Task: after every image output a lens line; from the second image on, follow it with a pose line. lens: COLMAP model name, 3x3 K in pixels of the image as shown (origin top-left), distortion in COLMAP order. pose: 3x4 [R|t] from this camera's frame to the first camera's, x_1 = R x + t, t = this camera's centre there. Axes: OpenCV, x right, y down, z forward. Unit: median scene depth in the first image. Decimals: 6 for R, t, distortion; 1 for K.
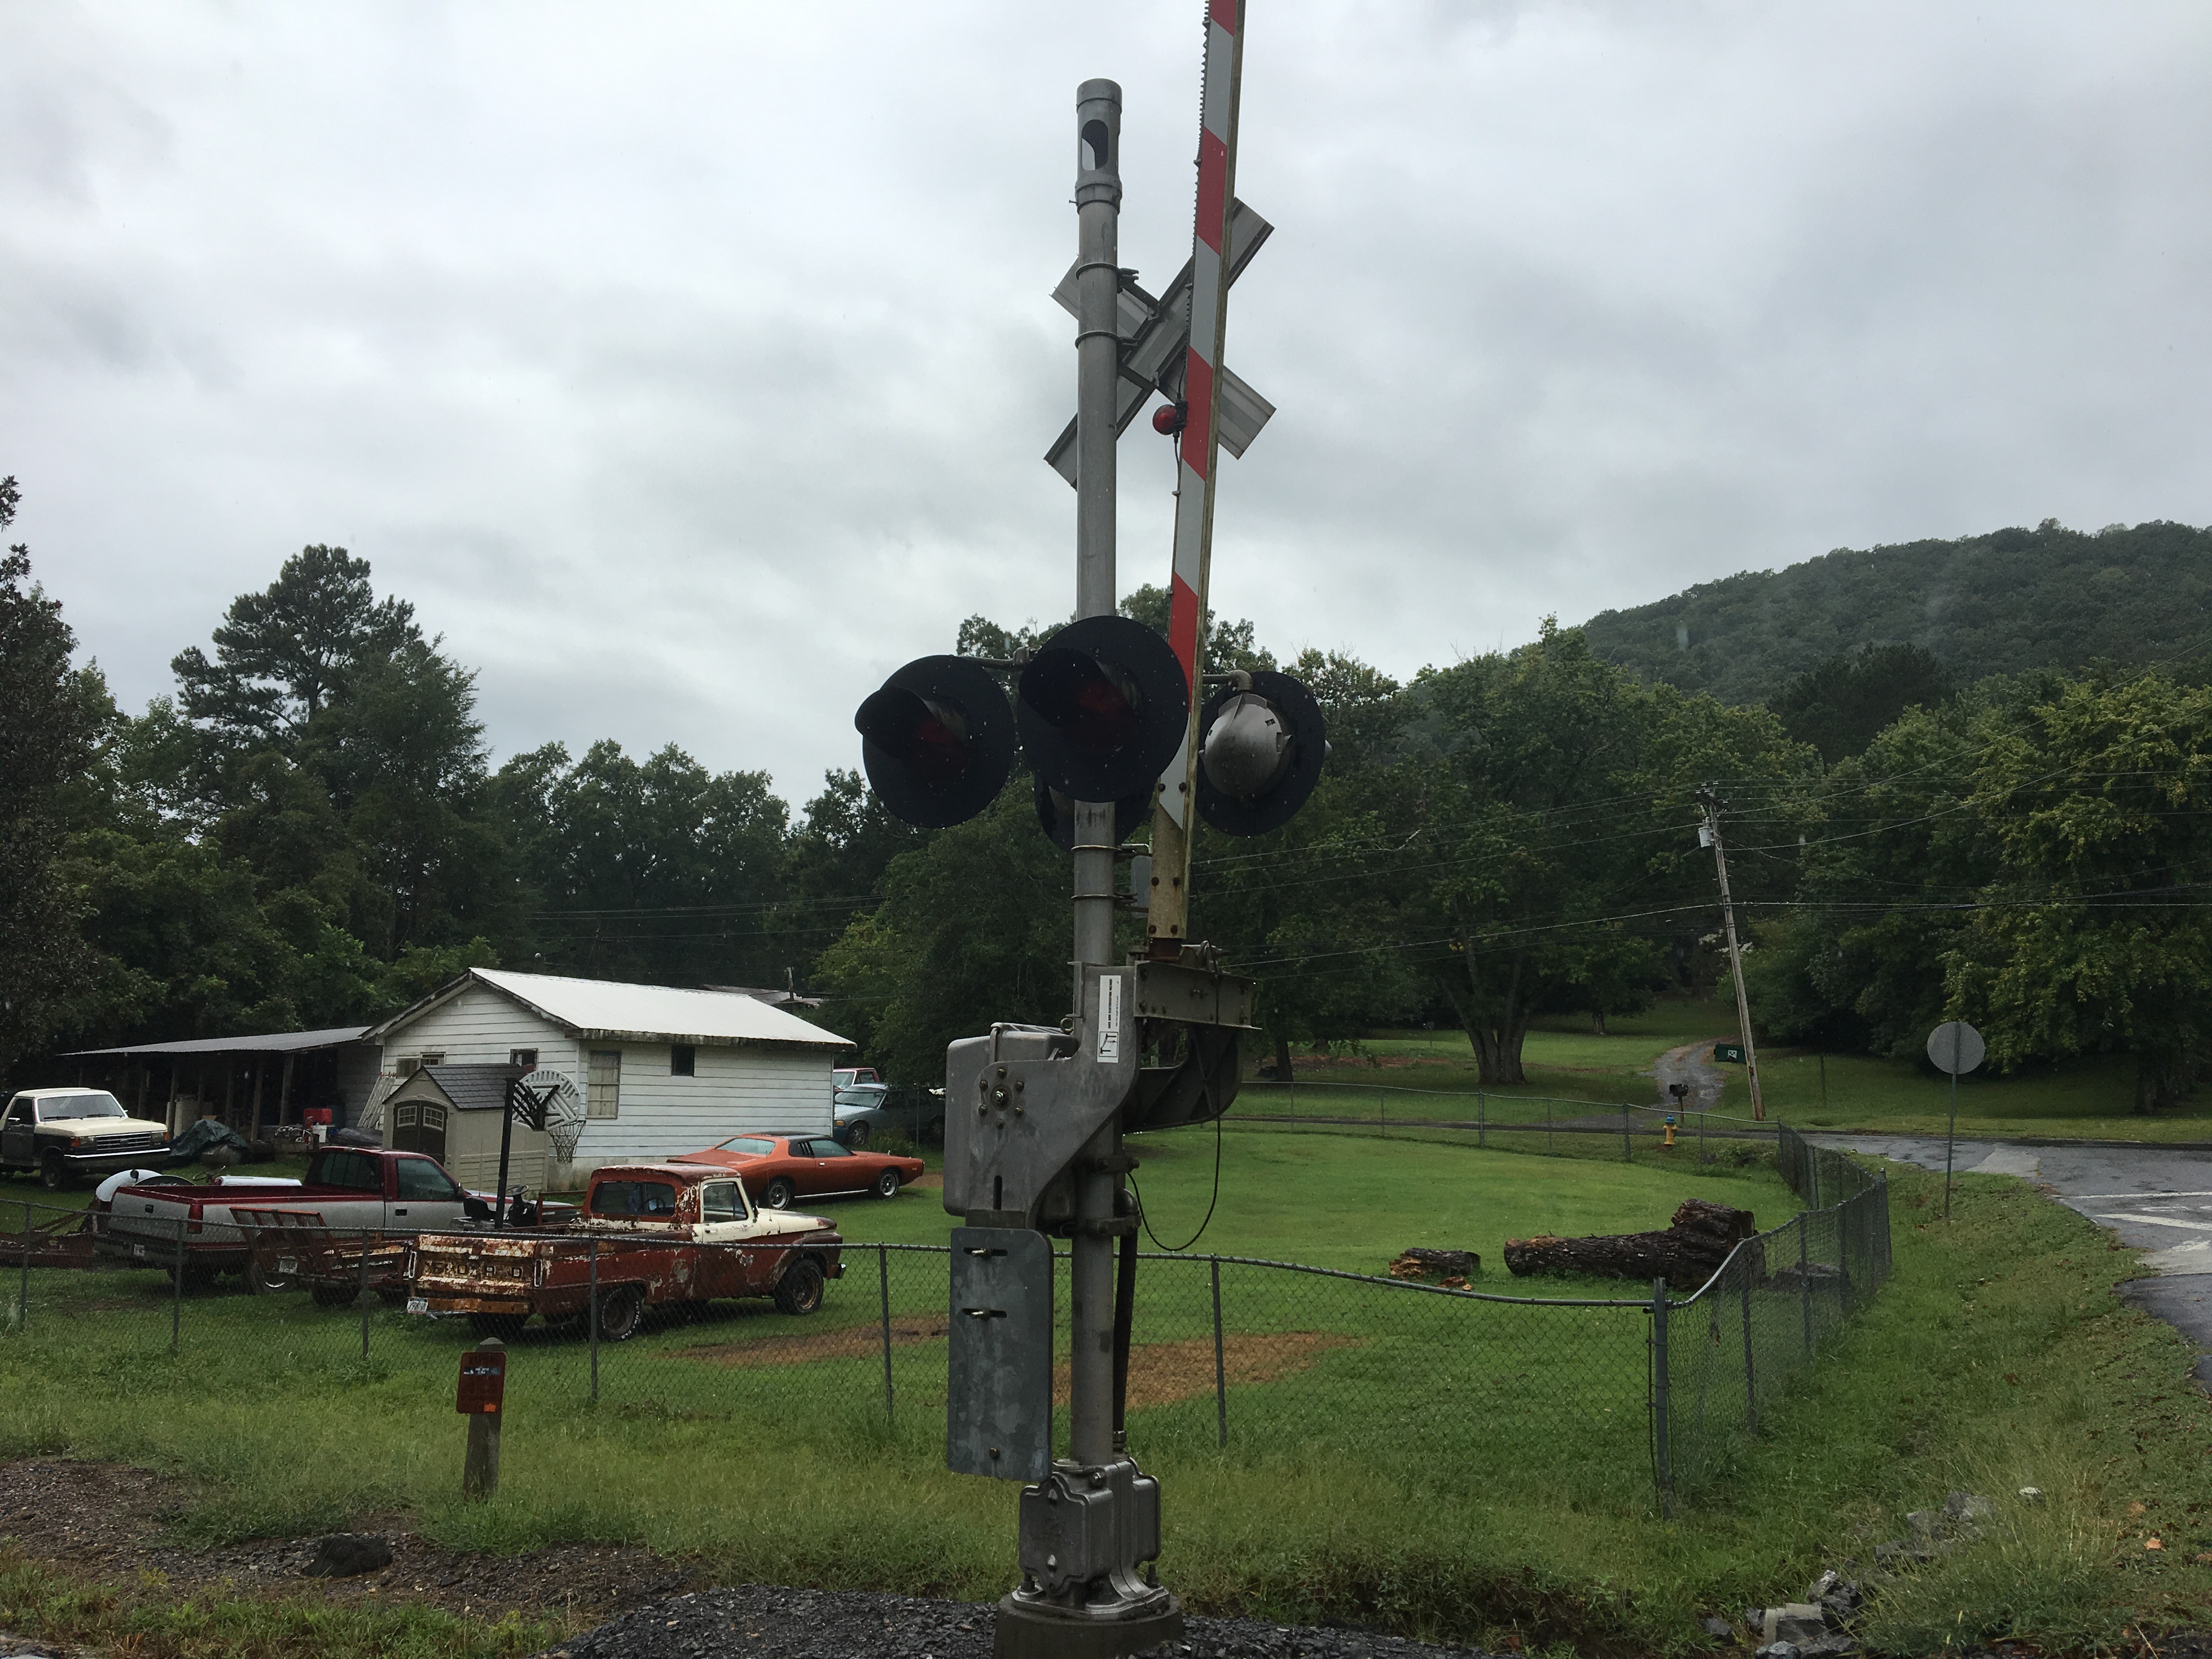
lens RADIAL K [[1873.8, 0, 1062.5], [0, 1873.8, 820.3], [0, 0, 1]] dist [0.096658, -0.130446]
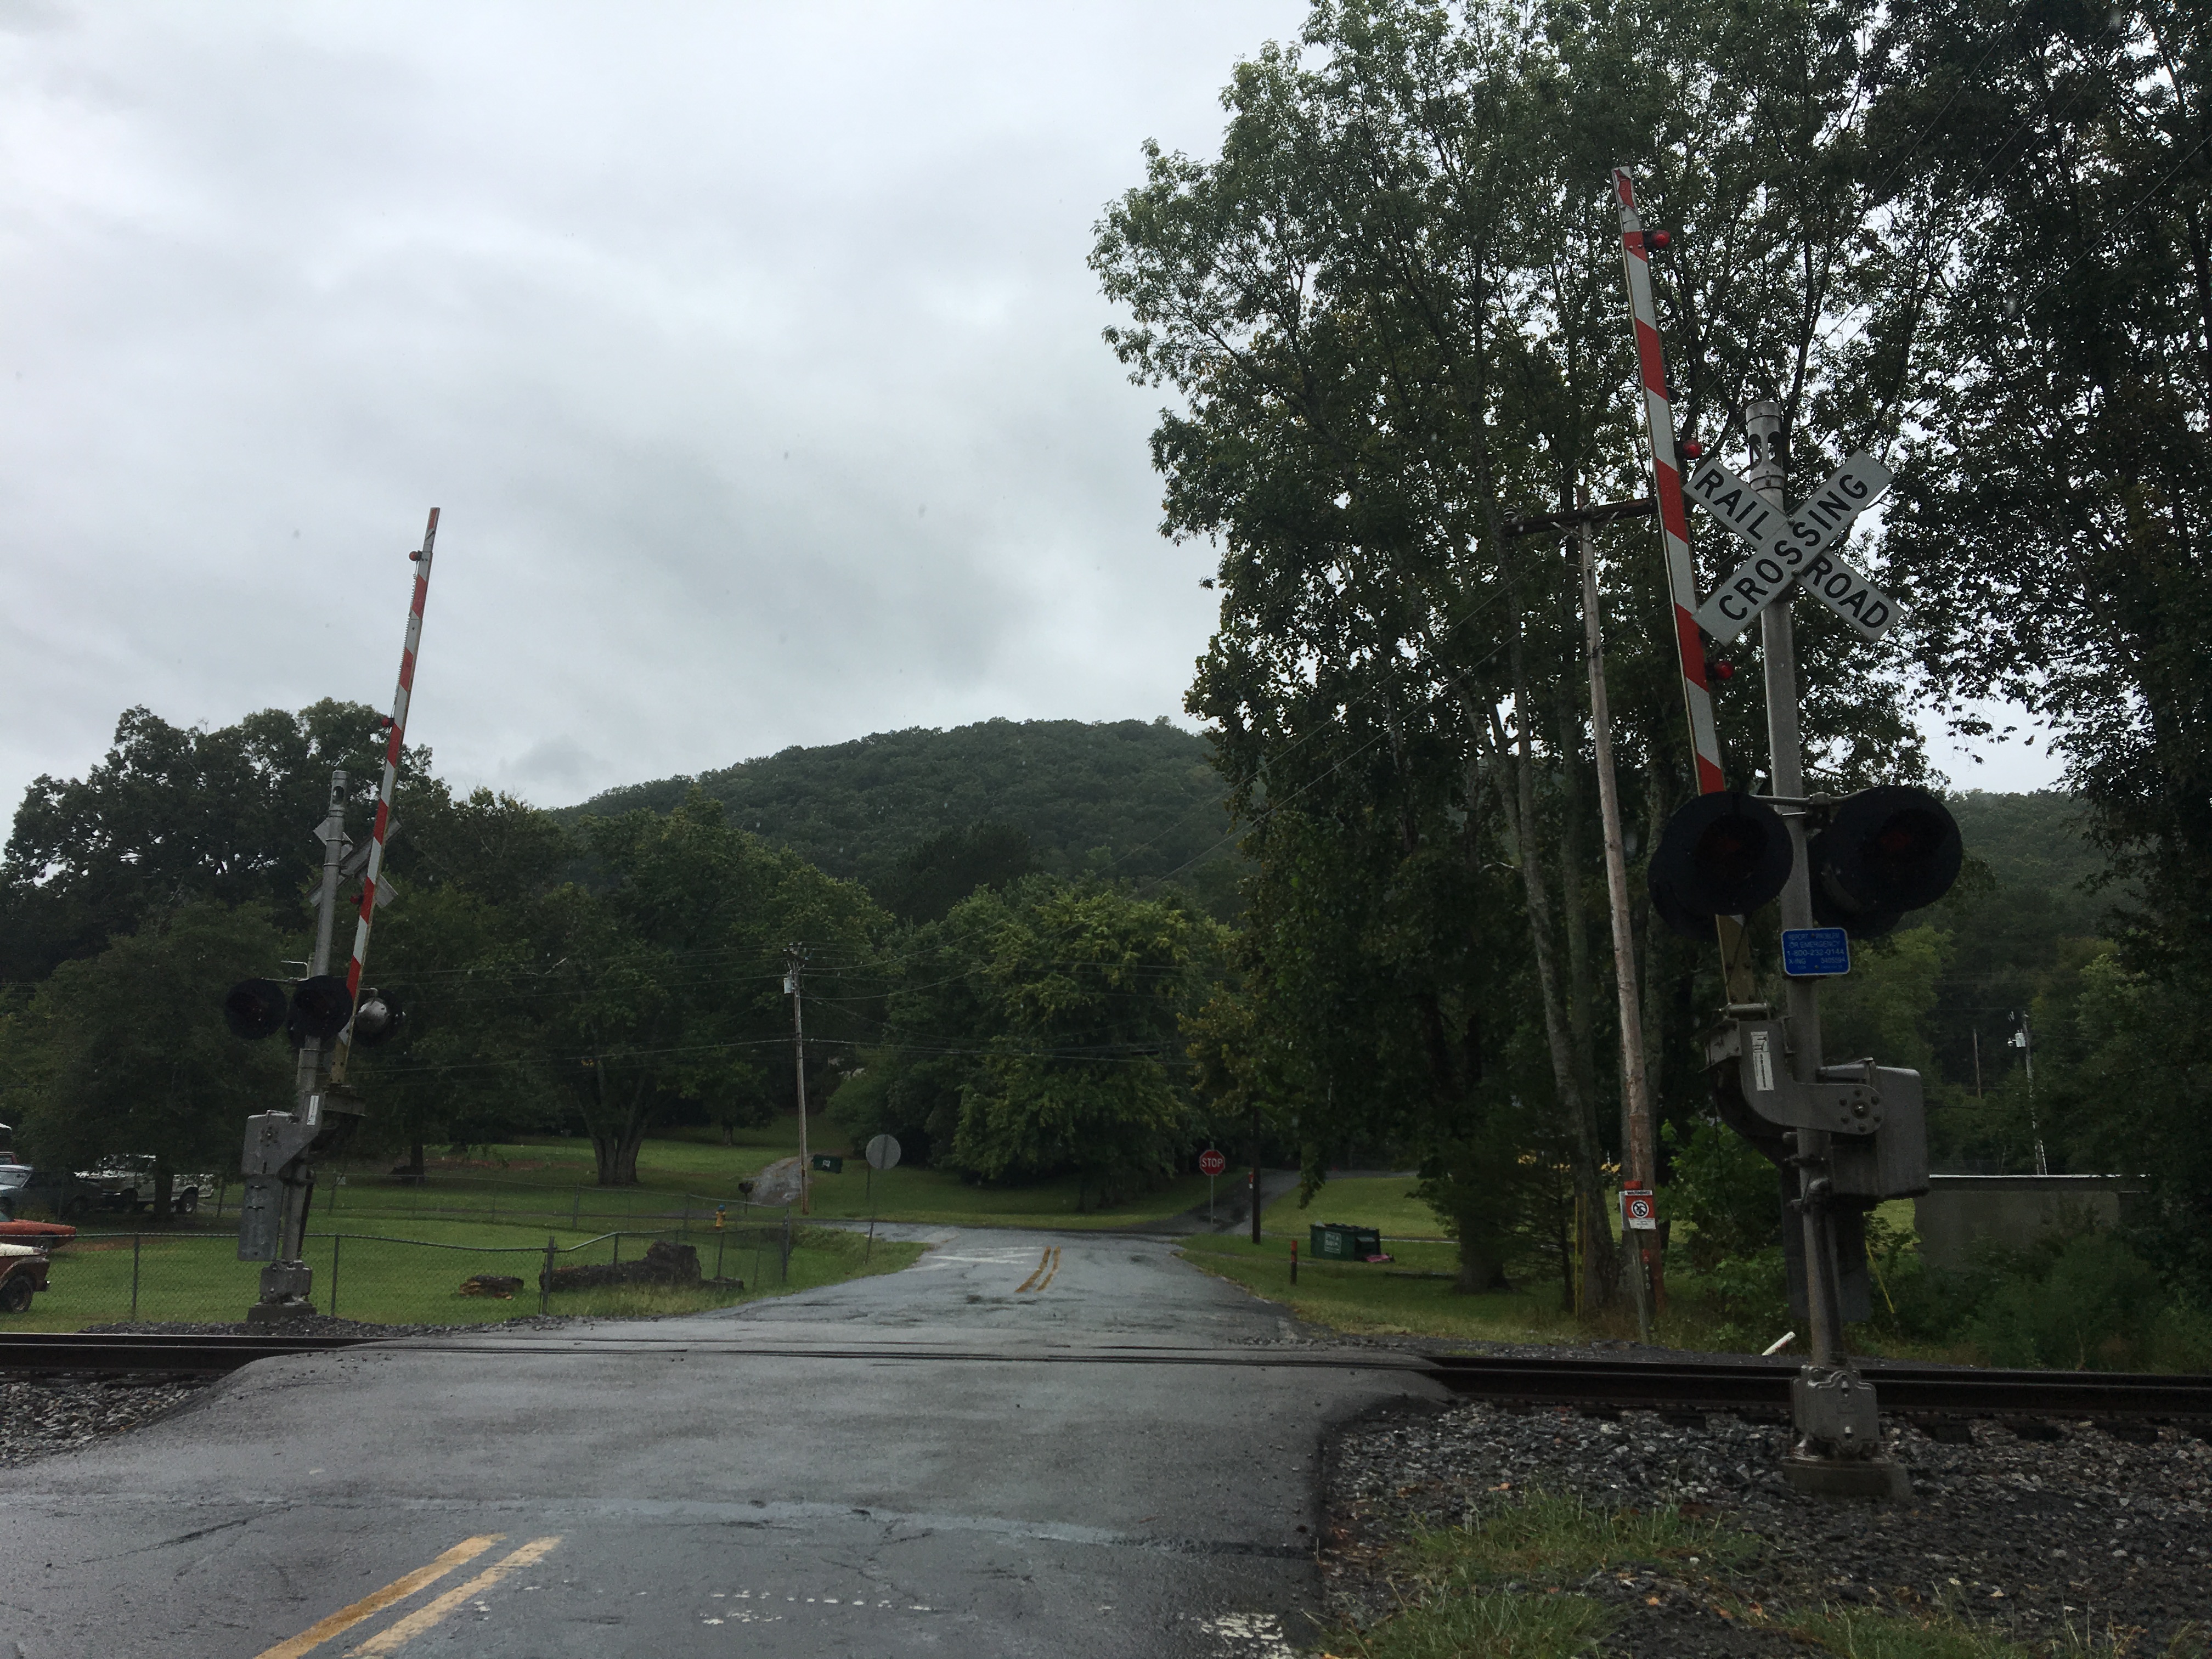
lens RADIAL K [[1873.8, 0, 1086.6], [0, 1873.8, 850.6], [0, 0, 1]] dist [0.096658, -0.130446]
pose [[0.901558, 0.099995, 0.420944, -0.013867], [-0.082188, 0.994792, -0.060285, -0.017409], [-0.424780, 0.019754, 0.905081, -0.176119]]
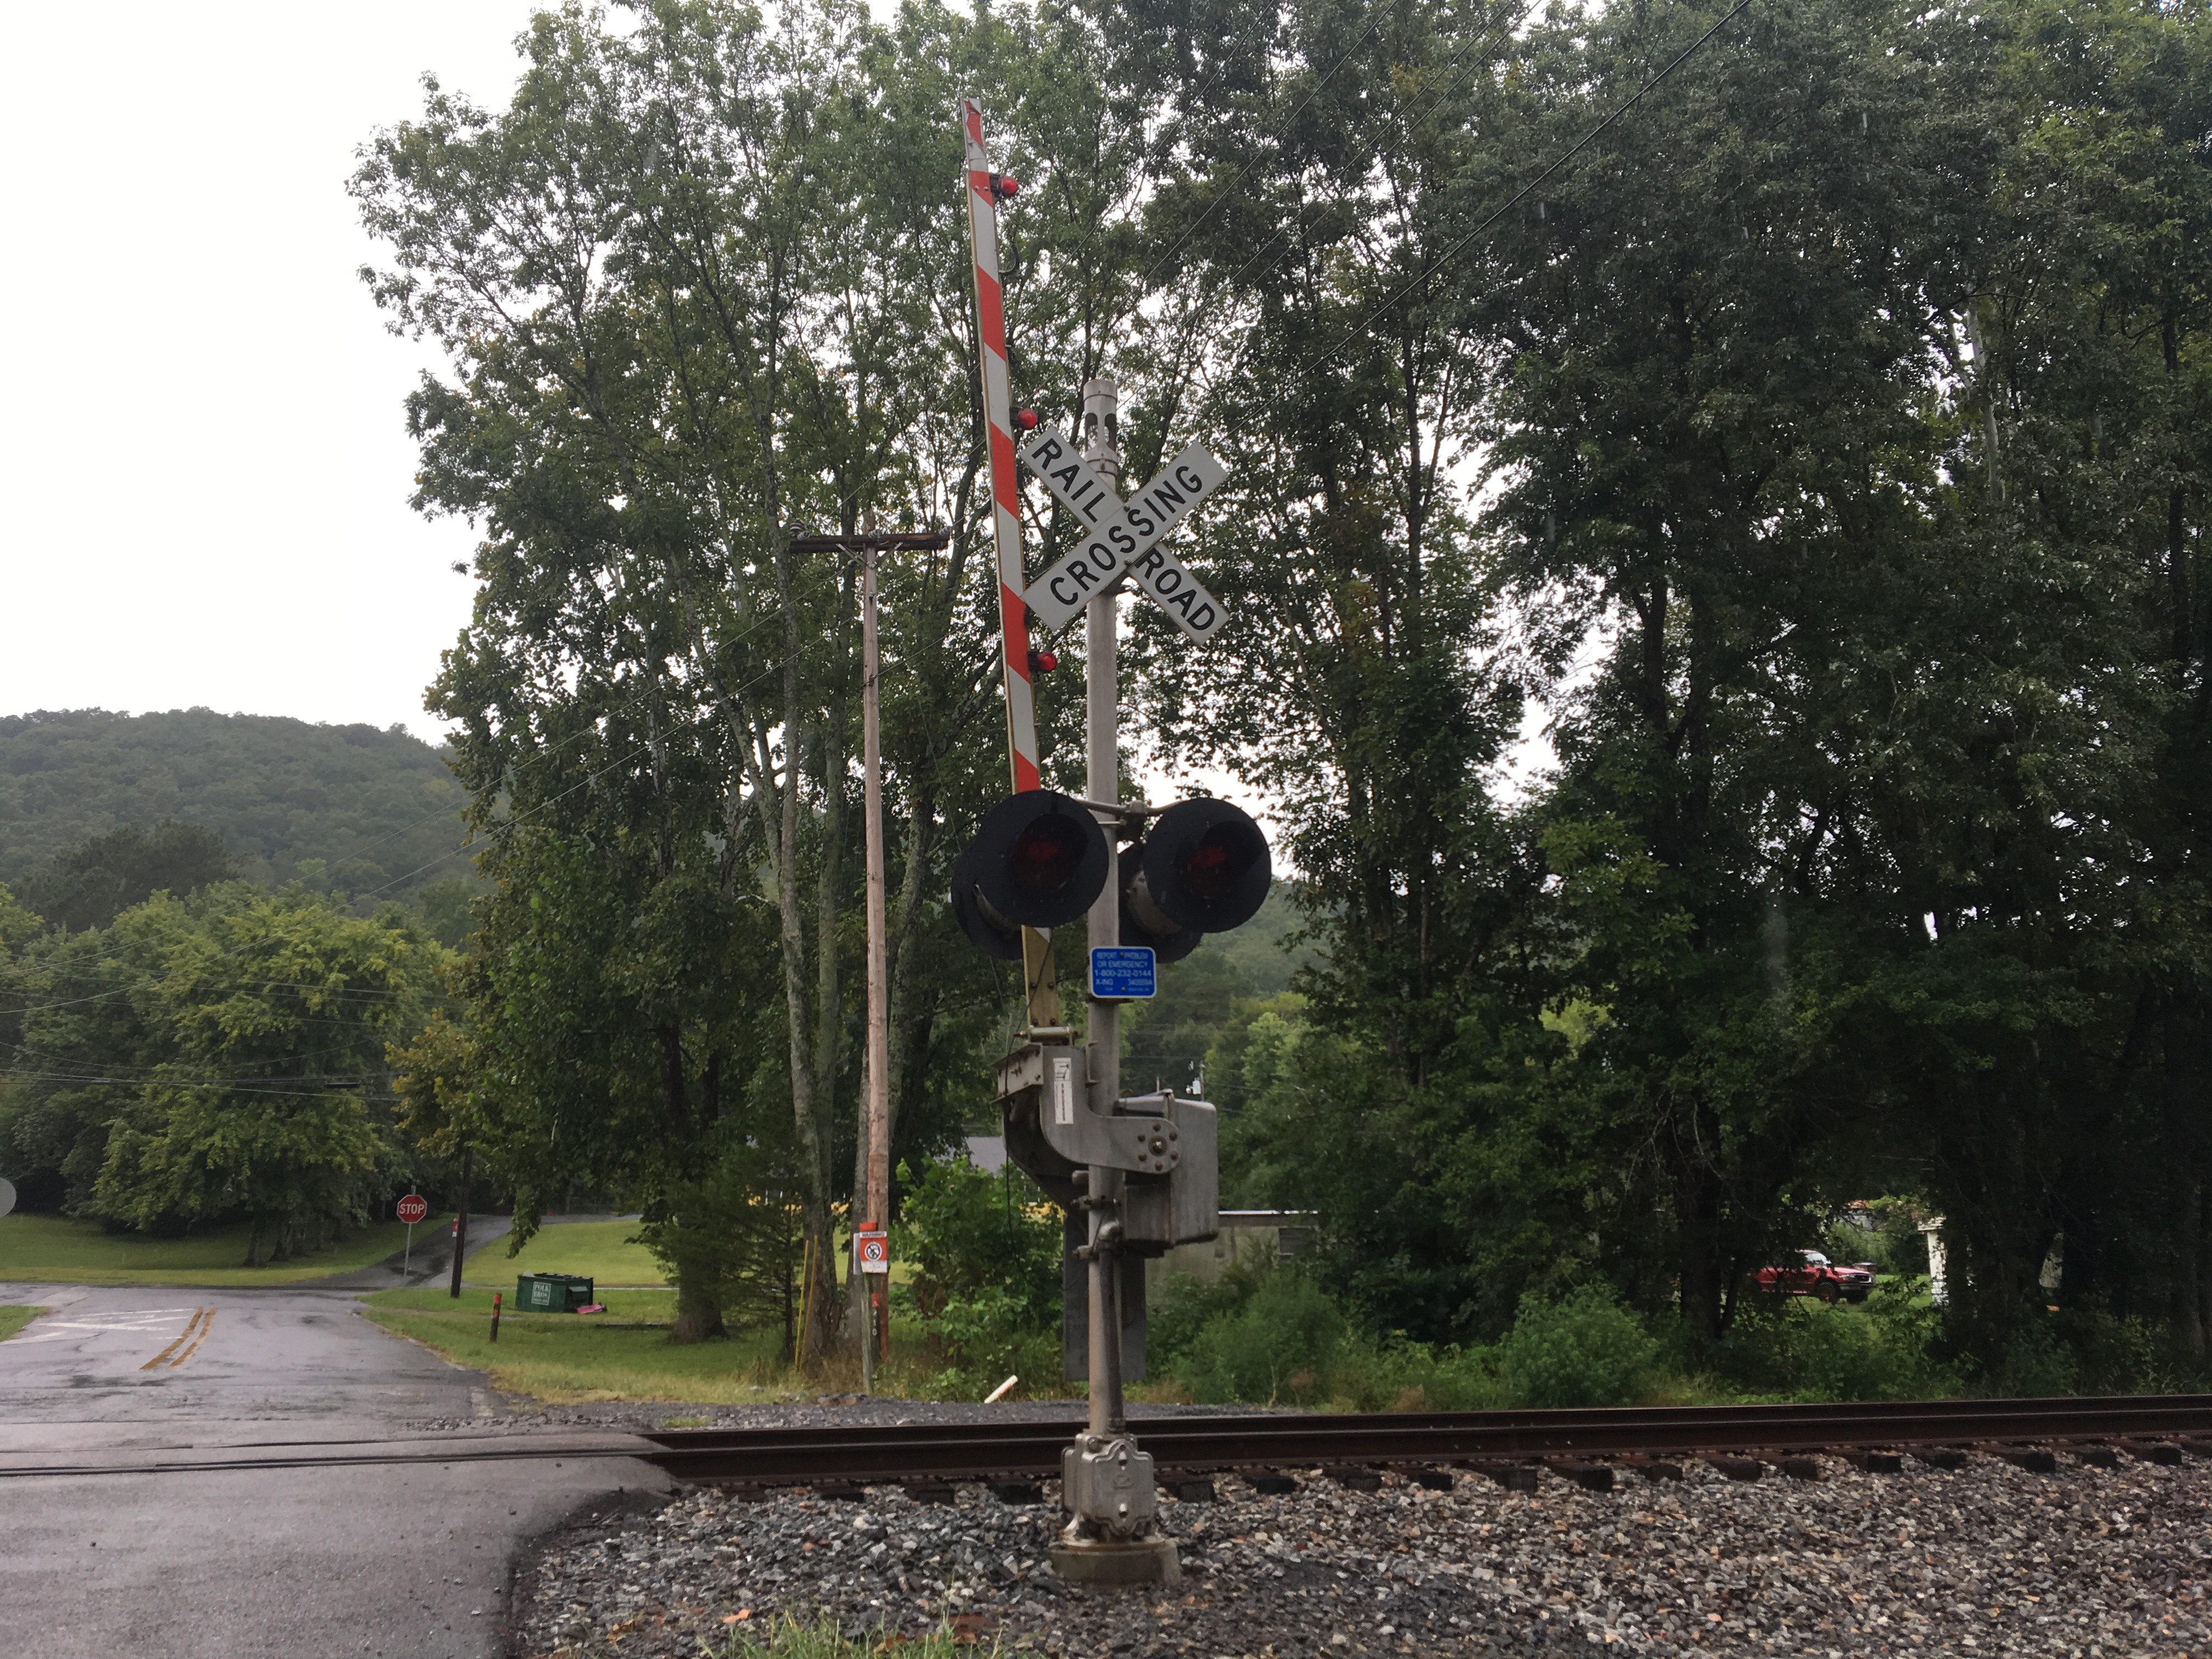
lens RADIAL K [[1873.8, 0, 1087.9], [0, 1873.8, 800.3], [0, 0, 1]] dist [0.096658, -0.130446]
pose [[0.662197, 0.185298, 0.726058, -0.005915], [-0.115081, 0.982596, -0.145811, -0.016195], [-0.740440, 0.013000, 0.671996, -0.162938]]
